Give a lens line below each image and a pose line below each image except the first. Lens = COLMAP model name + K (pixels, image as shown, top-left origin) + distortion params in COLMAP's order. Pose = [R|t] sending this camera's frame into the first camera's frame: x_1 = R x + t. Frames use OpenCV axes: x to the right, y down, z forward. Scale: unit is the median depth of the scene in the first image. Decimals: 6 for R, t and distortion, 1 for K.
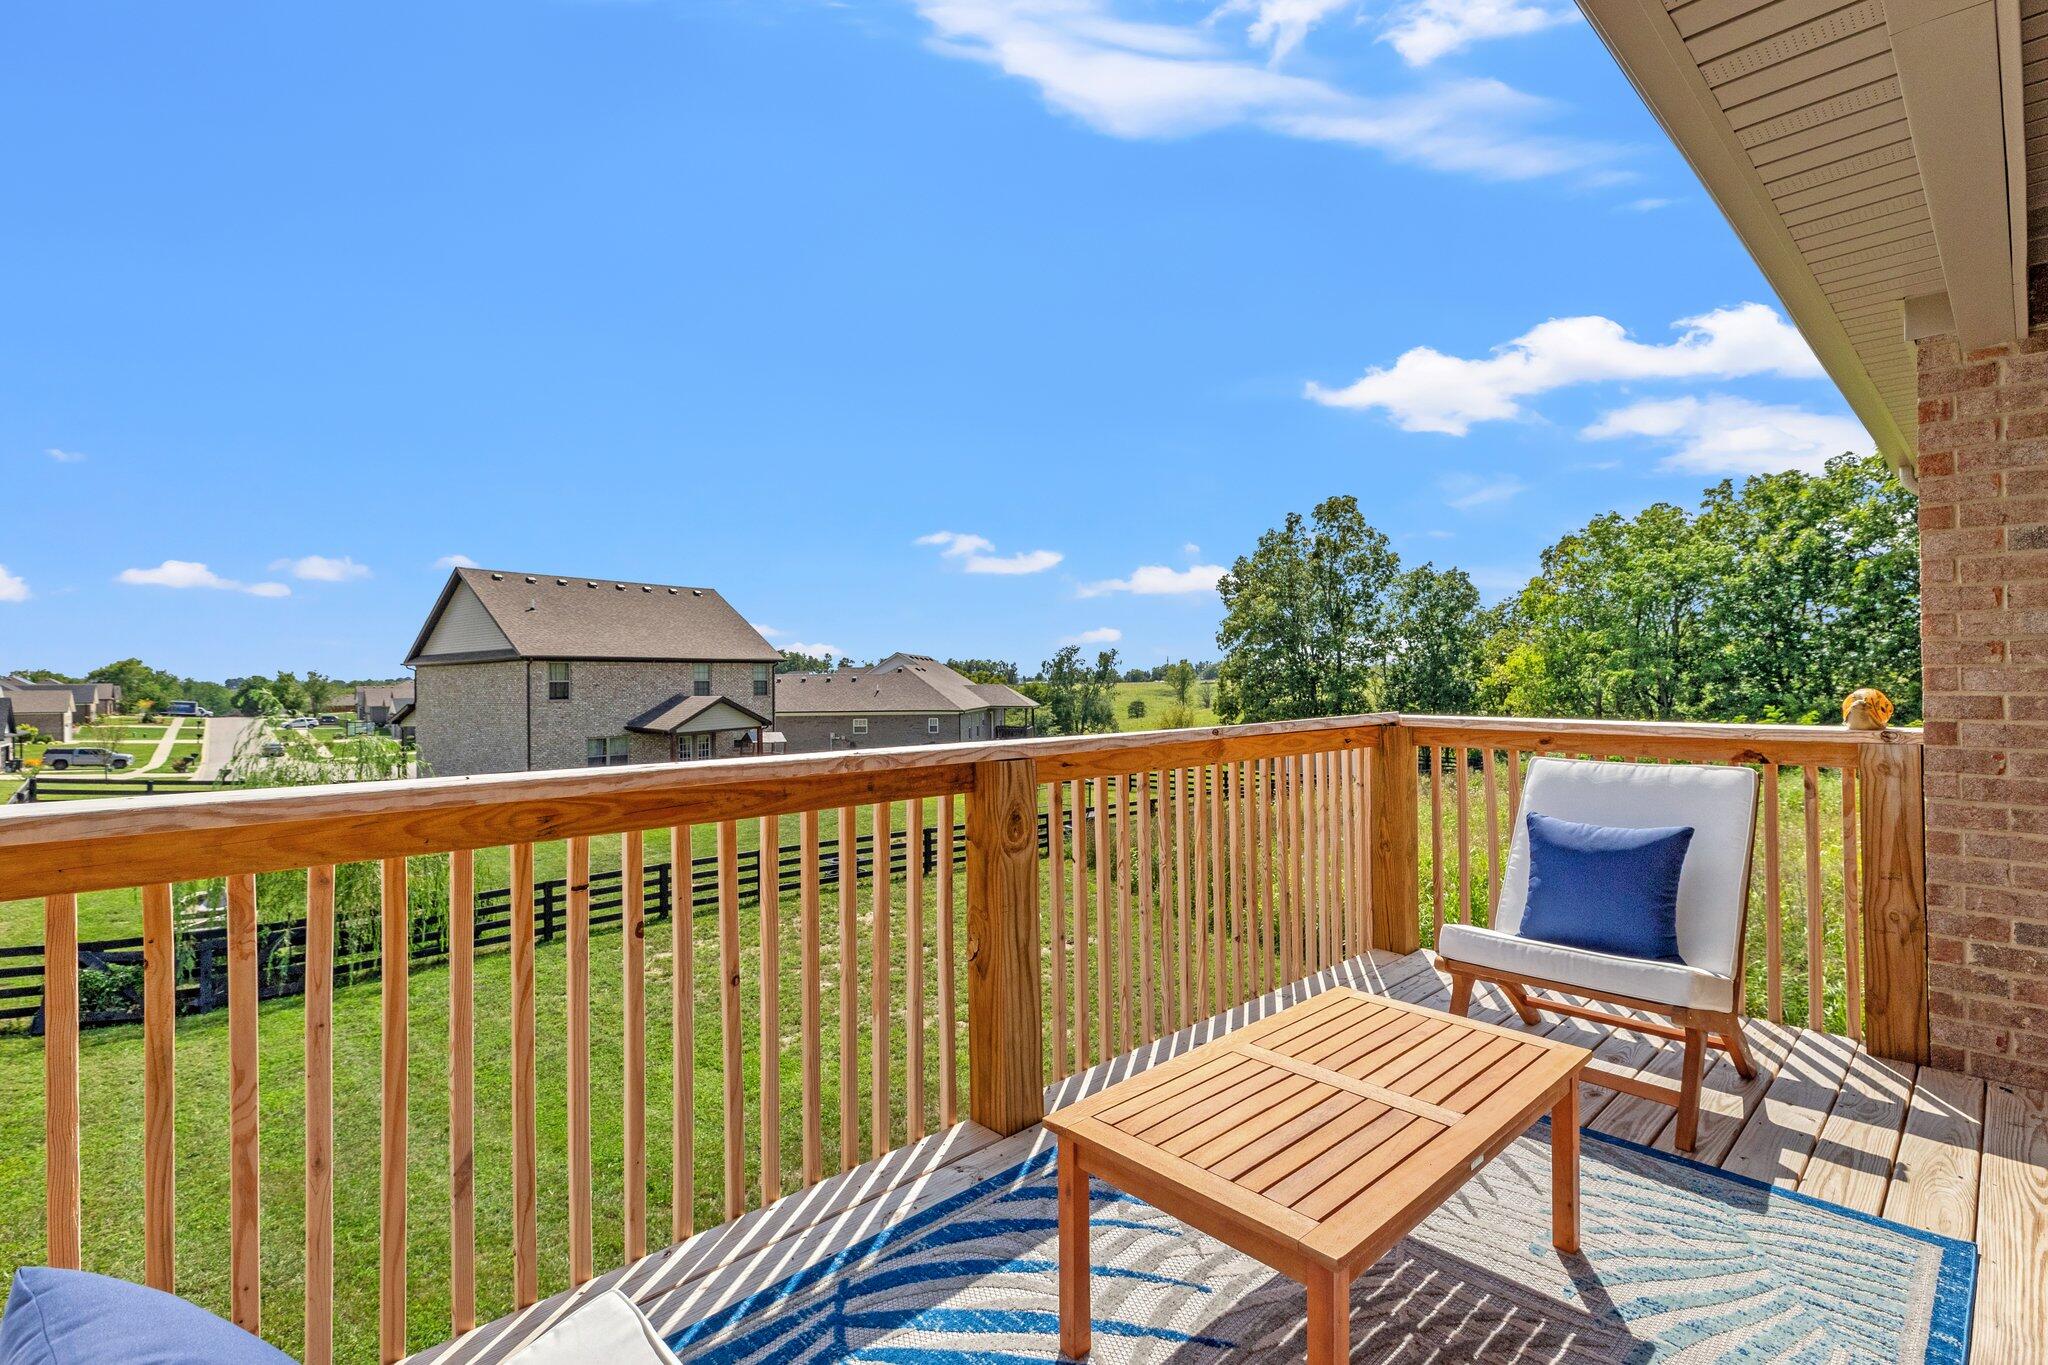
lens RADIAL K [[933.8, 0, 1027.5], [0, 933.8, 677.8], [0, 0, 1]] dist [0.000512, 0.000724]
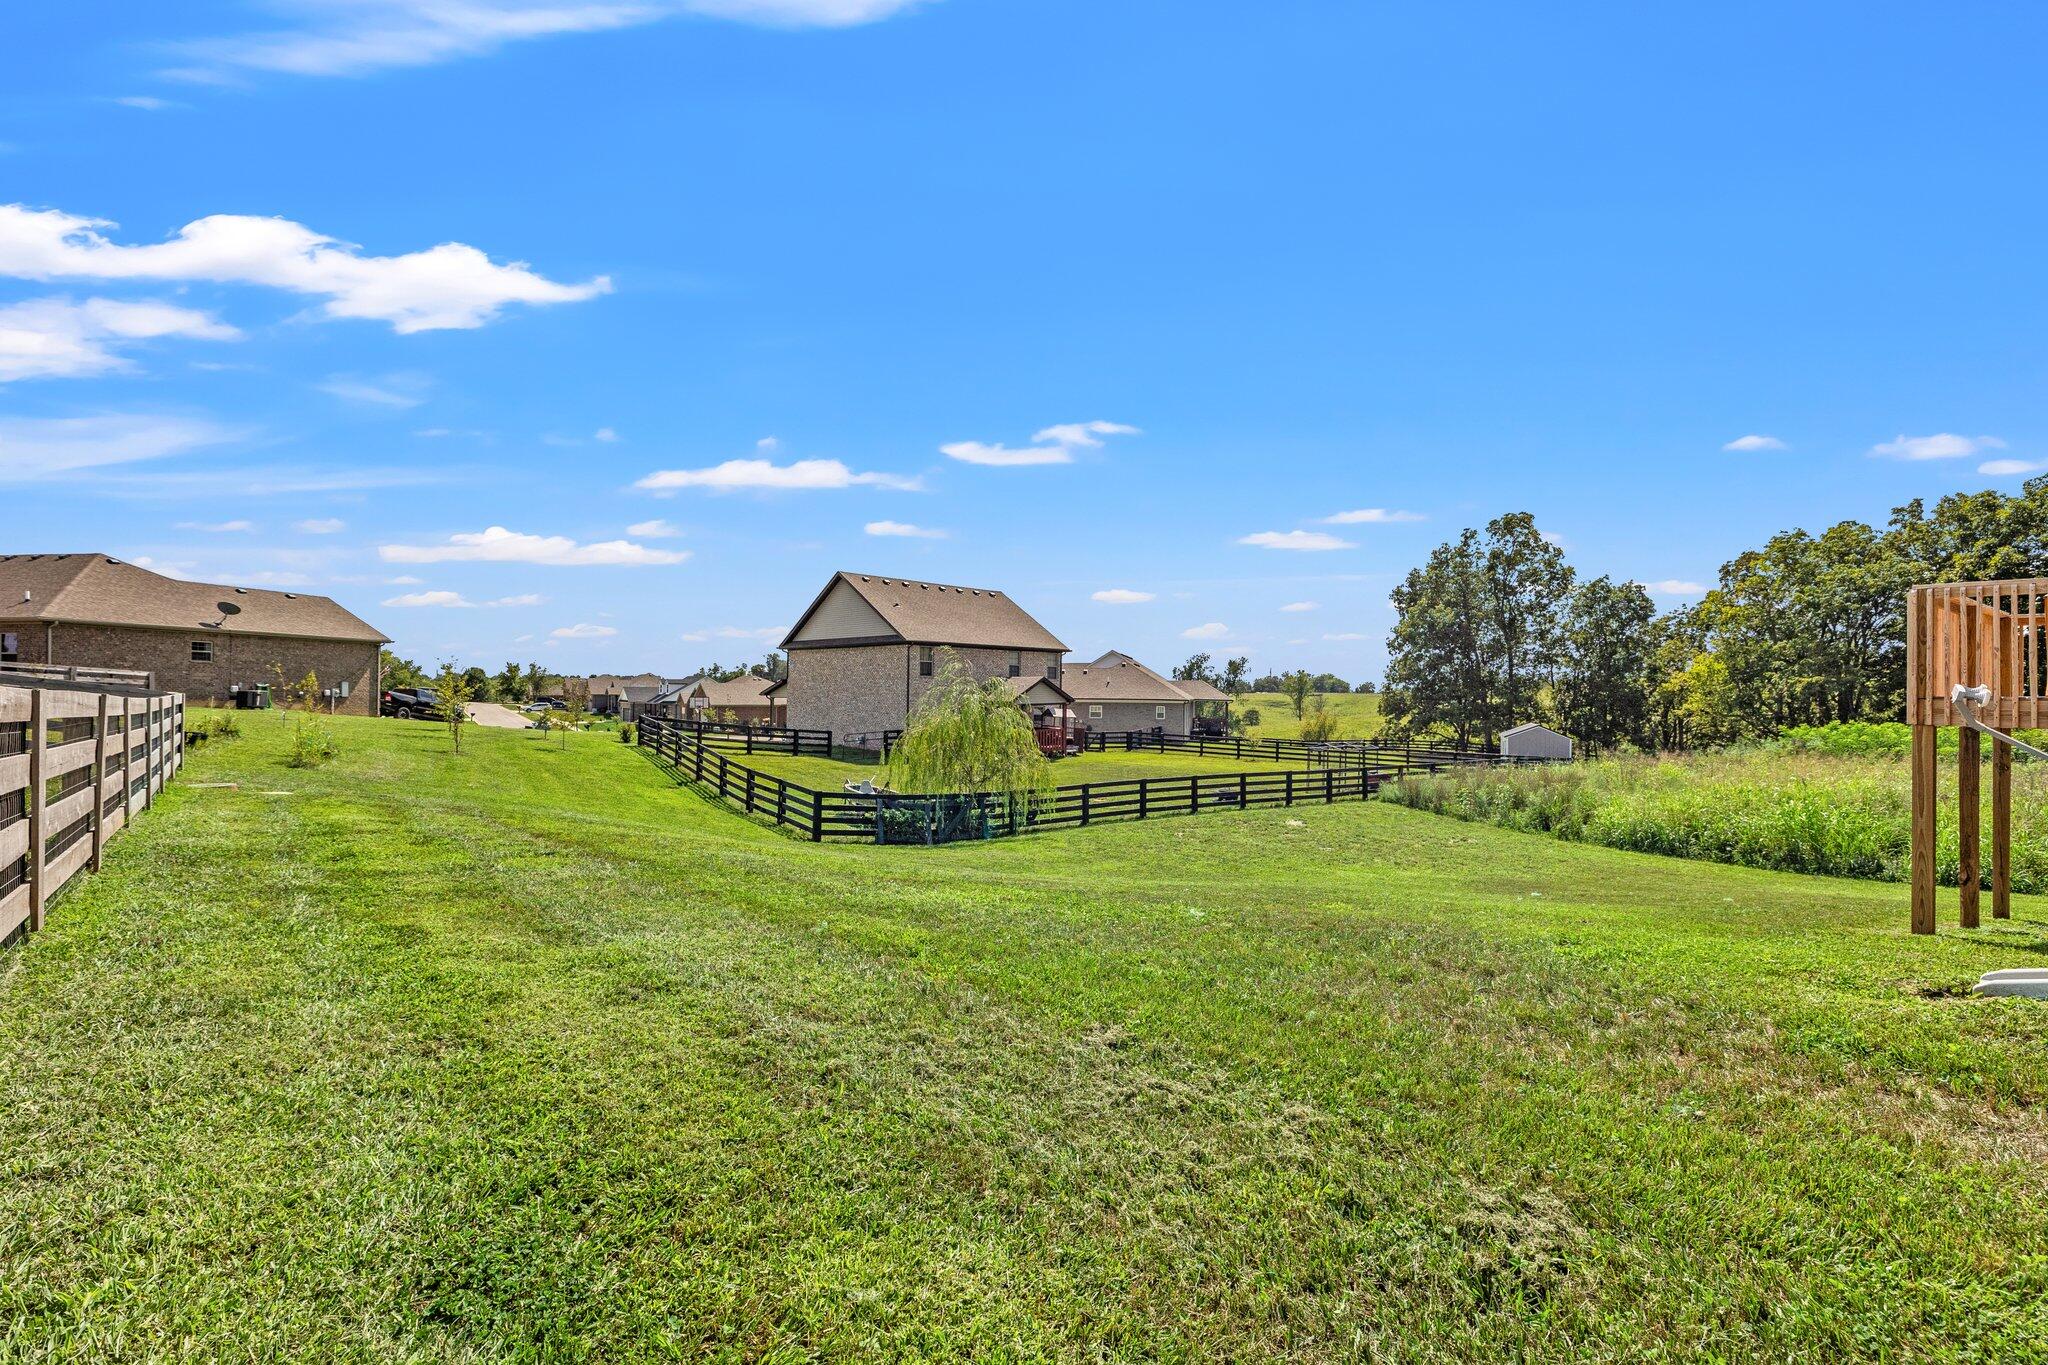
lens RADIAL K [[933.8, 0, 1013.7], [0, 933.8, 688.6], [0, 0, 1]] dist [0.000512, 0.000724]
pose [[0.994716, 0.021414, -0.100407, -0.132118], [-0.021418, 0.999770, 0.001039, 0.019001], [0.100407, 0.001117, 0.994946, -0.128493]]
